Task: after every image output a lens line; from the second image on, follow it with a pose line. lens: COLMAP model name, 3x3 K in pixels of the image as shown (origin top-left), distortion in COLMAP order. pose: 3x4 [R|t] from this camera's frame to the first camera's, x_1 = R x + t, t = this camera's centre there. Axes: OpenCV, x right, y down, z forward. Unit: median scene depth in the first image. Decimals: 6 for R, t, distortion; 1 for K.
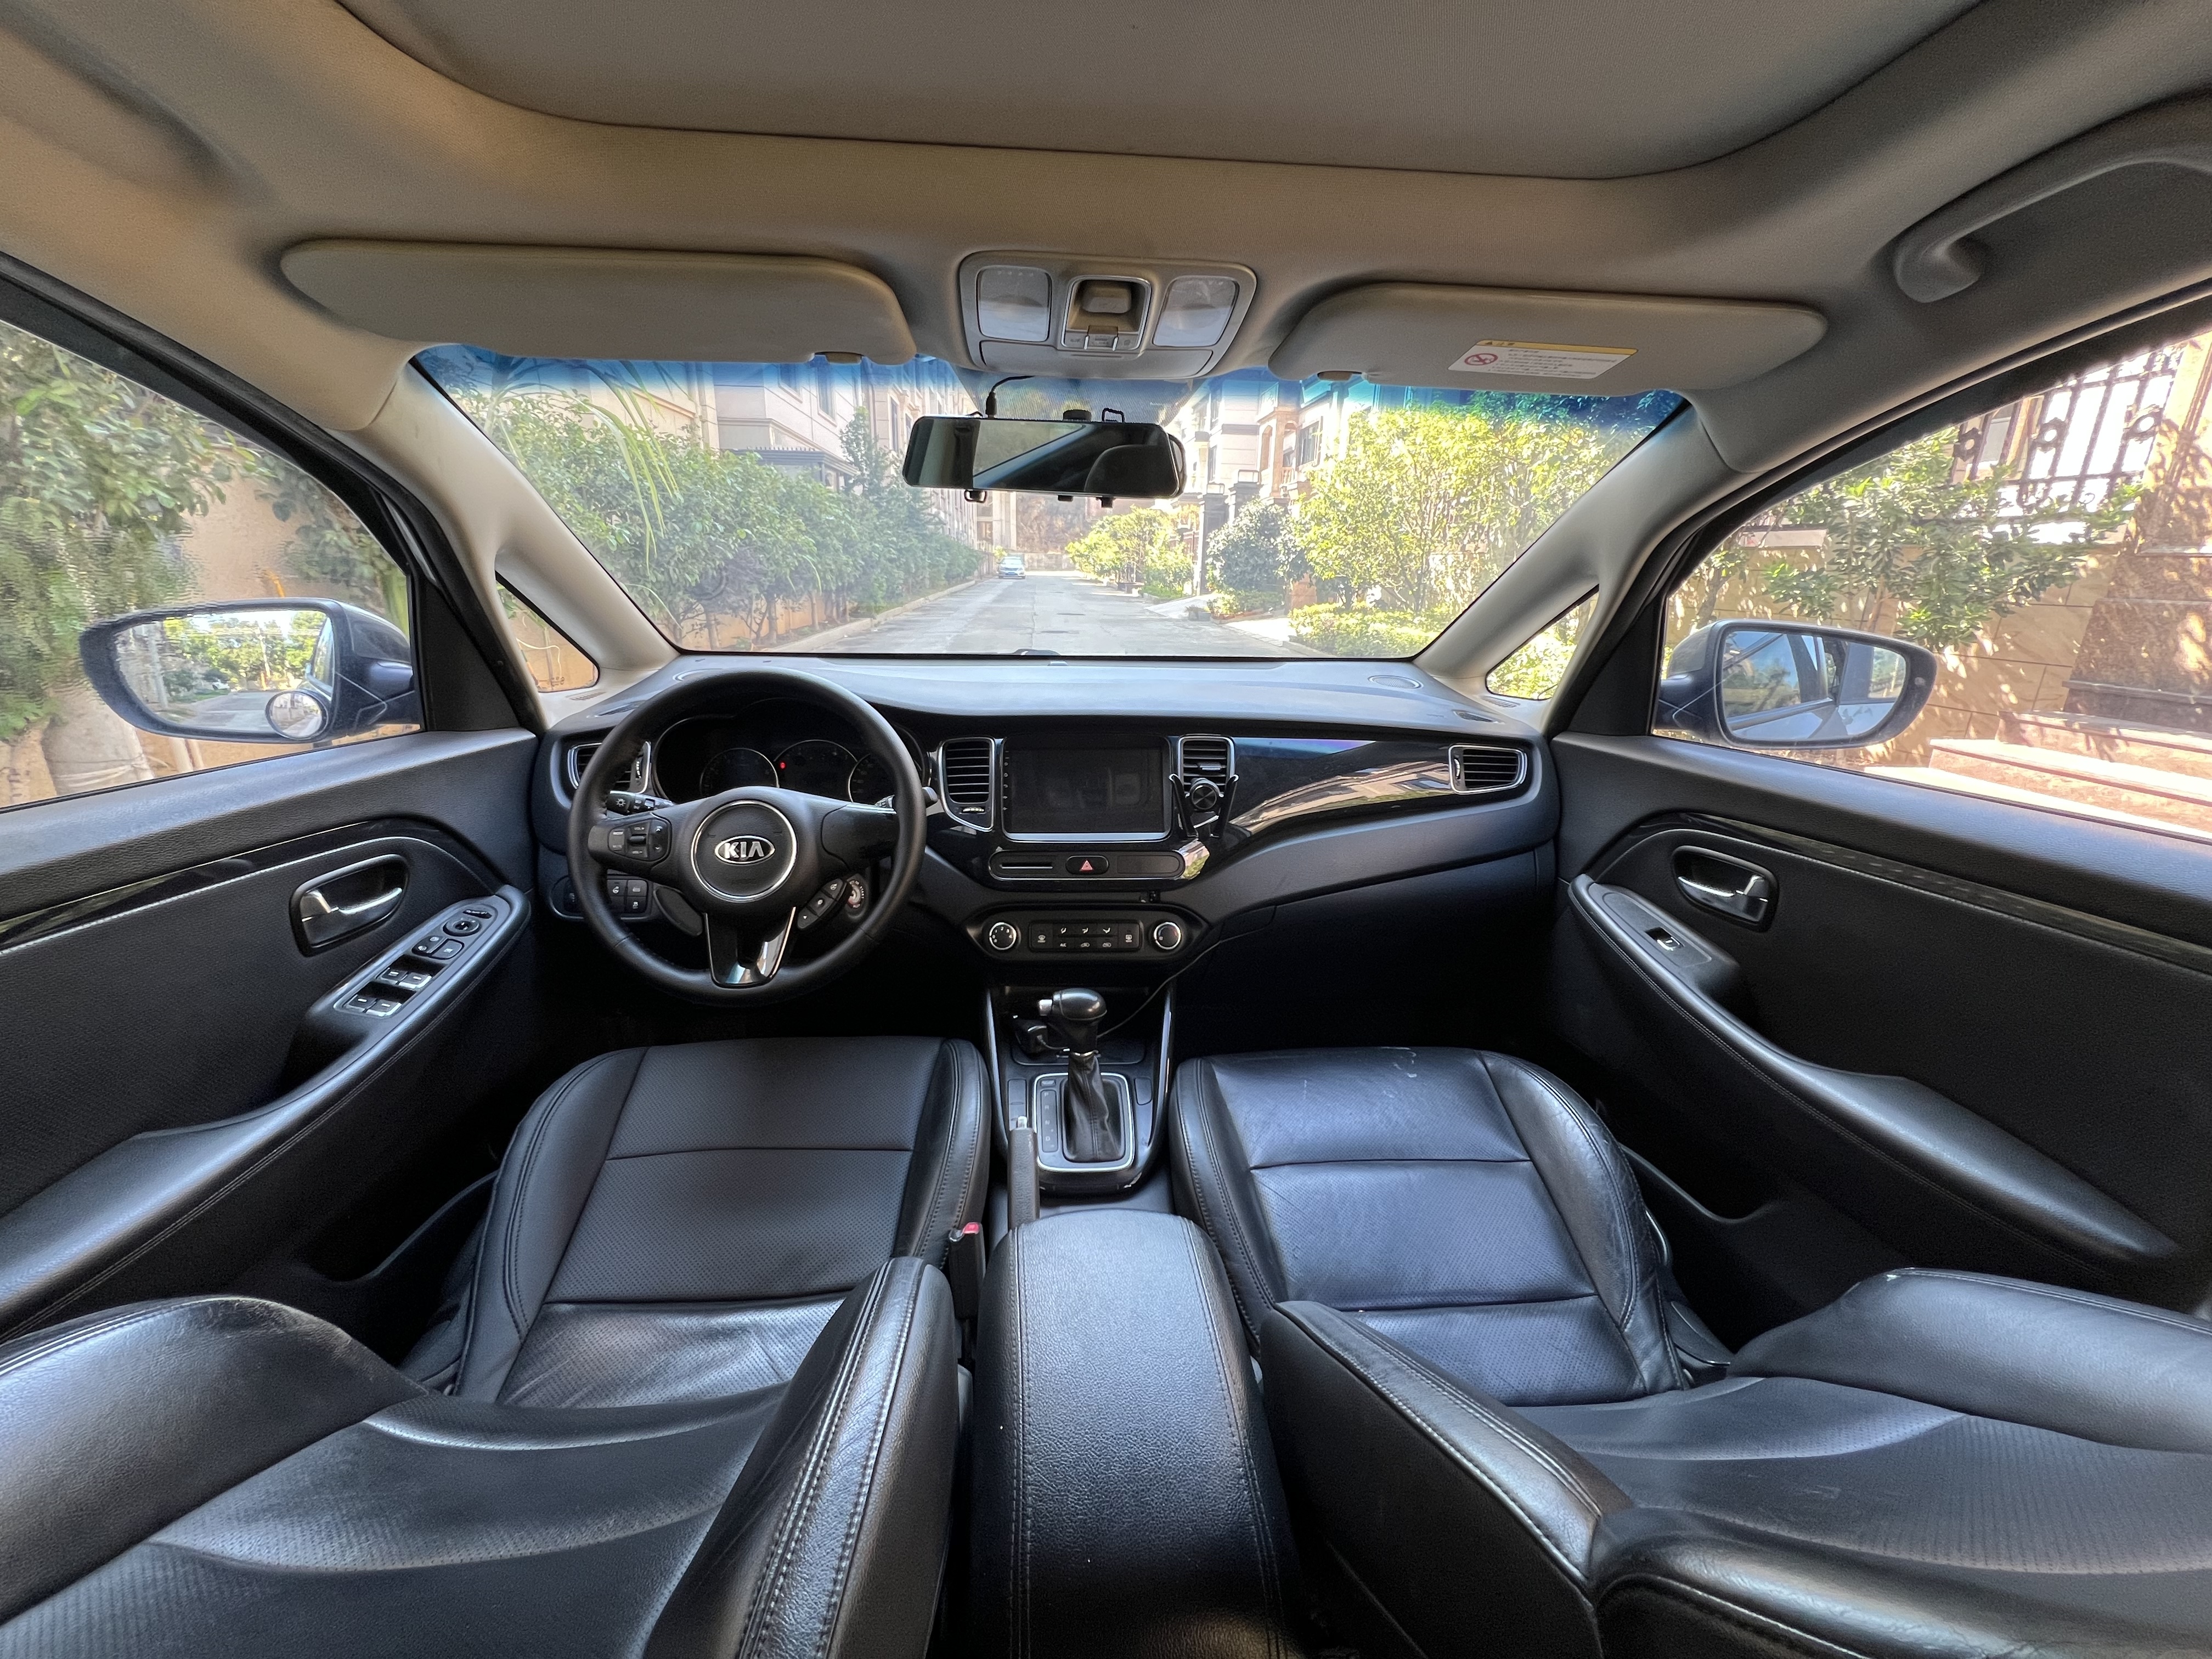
lens RADIAL K [[884.5, 0, 1106.0], [0, 884.5, 829.5], [0, 0, 1]] dist [-0.002157, 0.000115]
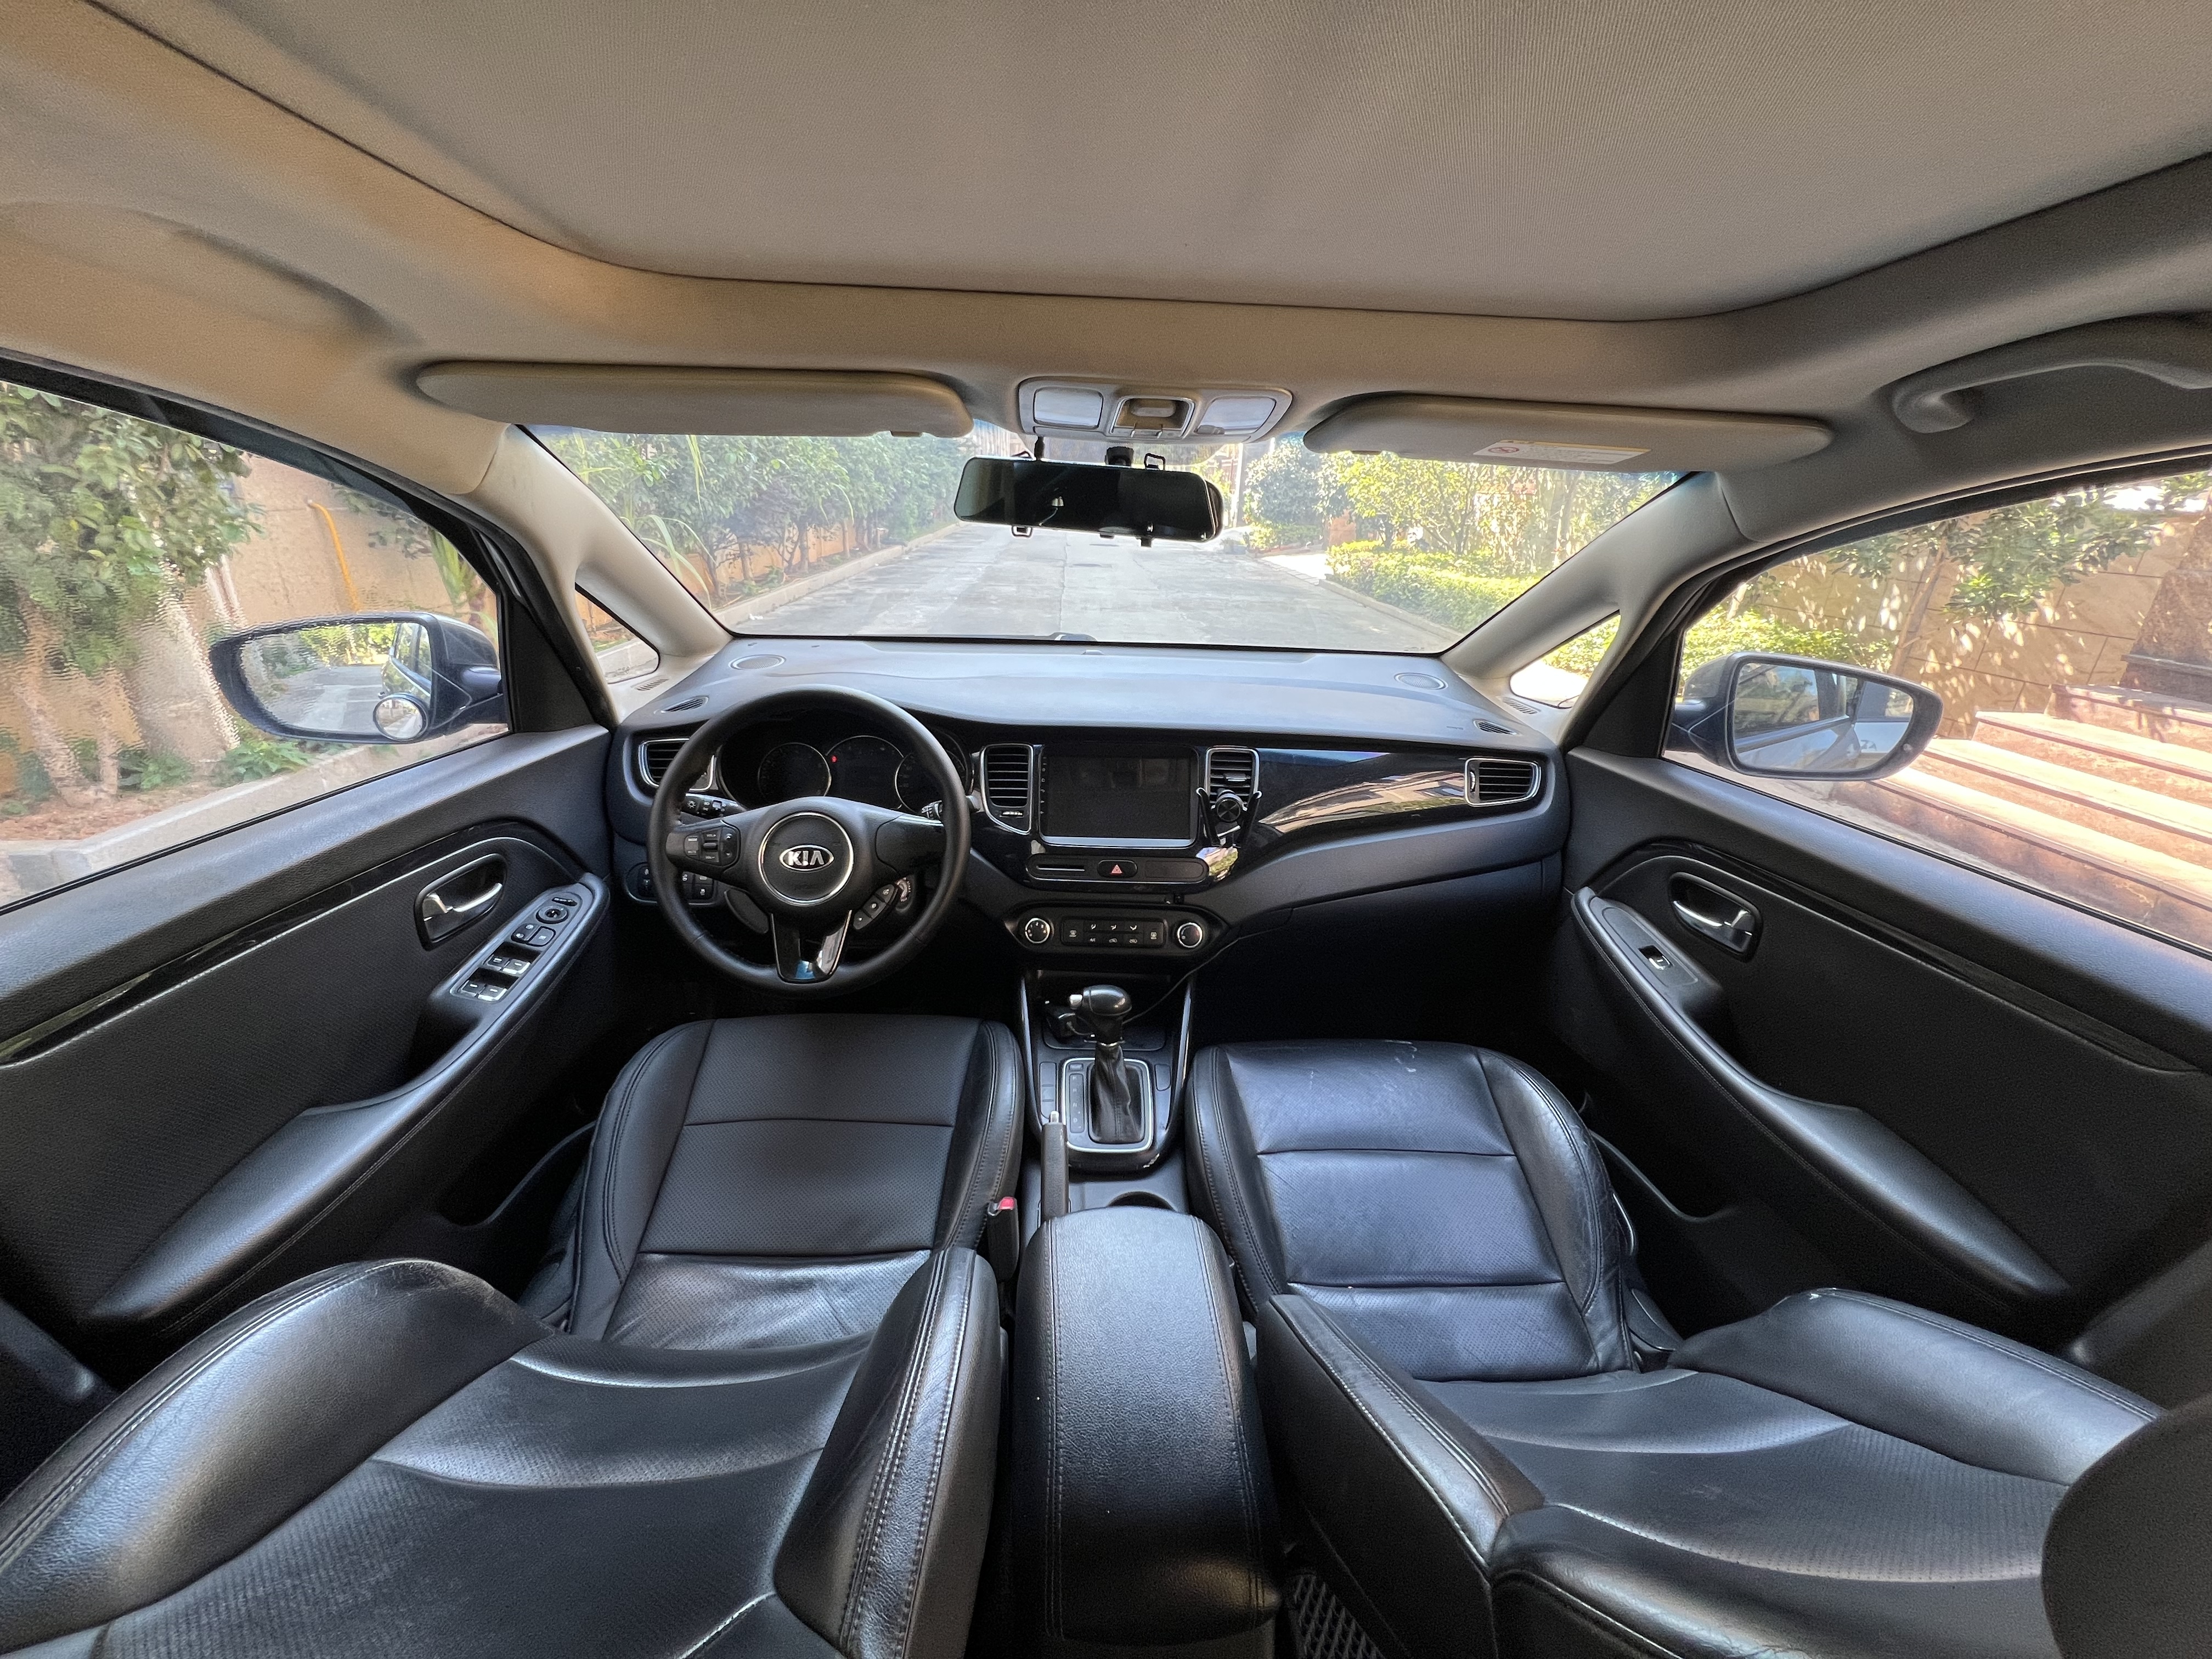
lens RADIAL K [[884.5, 0, 1106.0], [0, 884.5, 829.5], [0, 0, 1]] dist [-0.002157, 0.000115]
pose [[0.999178, 0.029481, -0.027830, -0.006845], [-0.027190, 0.996472, 0.079399, -0.099505], [0.030072, -0.078577, 0.996454, -0.072932]]
